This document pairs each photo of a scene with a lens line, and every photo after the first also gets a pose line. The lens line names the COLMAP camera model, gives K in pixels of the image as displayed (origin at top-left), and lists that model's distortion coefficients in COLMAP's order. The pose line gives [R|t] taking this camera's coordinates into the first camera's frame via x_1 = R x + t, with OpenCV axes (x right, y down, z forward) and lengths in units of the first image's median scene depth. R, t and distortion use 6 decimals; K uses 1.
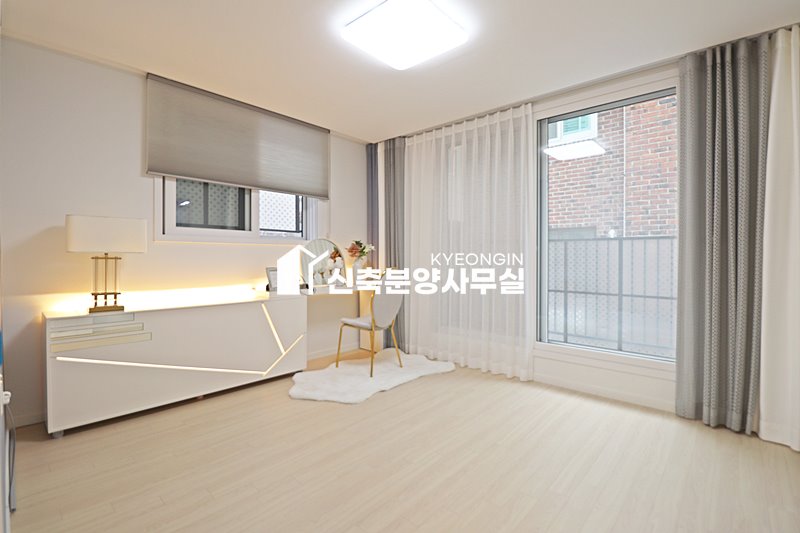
lens RADIAL K [[367.3, 0, 396.4], [0, 367.3, 258.8], [0, 0, 1]] dist [-0.002308, -0.011236]
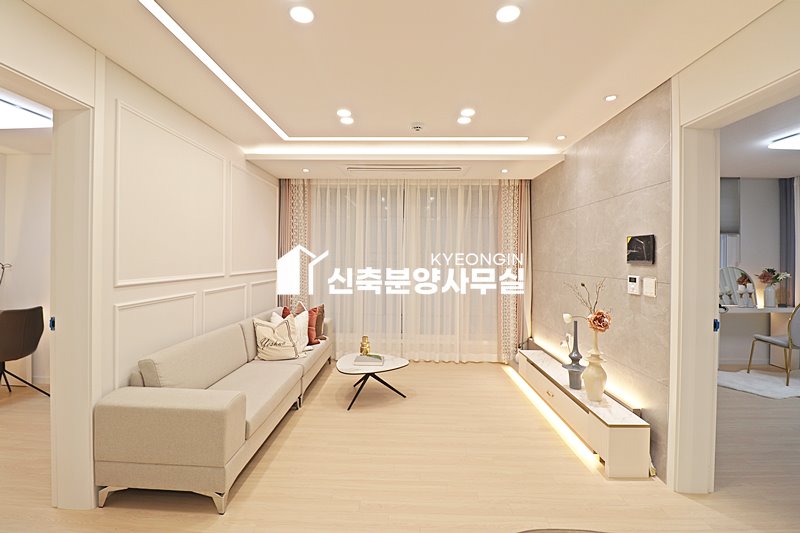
lens RADIAL K [[370.0, 0, 397.5], [0, 370.0, 258.7], [0, 0, 1]] dist [-0.000363, -0.013666]
pose [[0.654486, 0.005727, -0.756052, -0.007840], [-0.010938, 0.999938, -0.001894, -0.065721], [0.755995, 0.009509, 0.654508, -0.612441]]
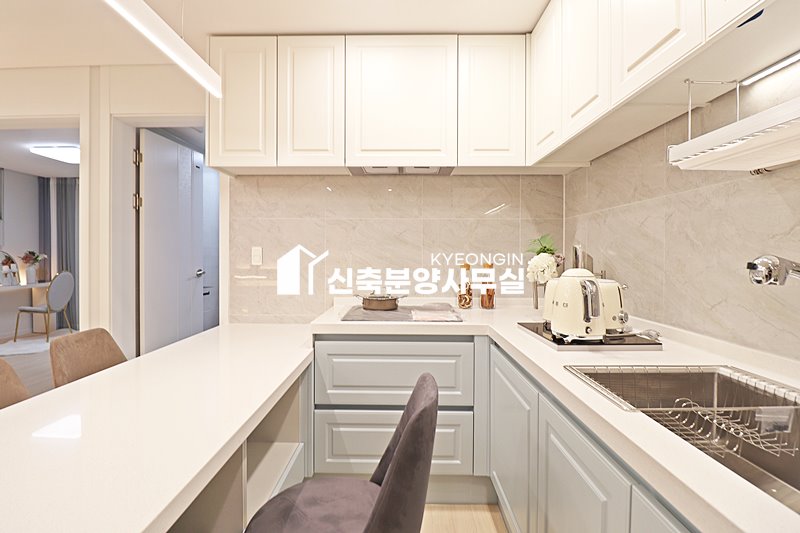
lens RADIAL K [[370.0, 0, 397.5], [0, 370.0, 258.7], [0, 0, 1]] dist [-0.000363, -0.013666]
pose [[0.747177, -0.005289, 0.664604, 0.009966], [0.000423, 0.999972, 0.007482, -0.031491], [-0.664625, -0.005309, 0.747158, -0.893285]]
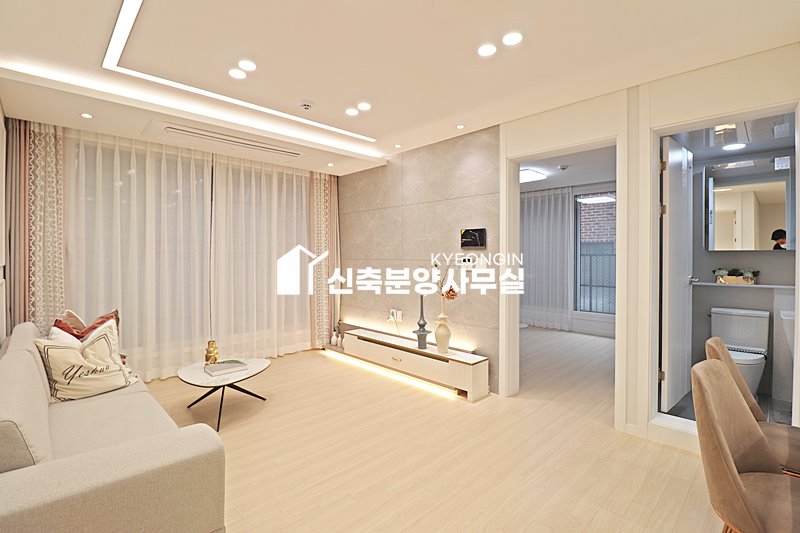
lens RADIAL K [[372.7, 0, 395.7], [0, 372.7, 259.0], [0, 0, 1]] dist [0.002420, -0.014844]
pose [[0.997947, -0.000296, -0.064043, -0.337290], [0.000534, 0.999993, 0.003690, -0.041578], [0.064042, -0.003716, 0.997940, -0.799193]]
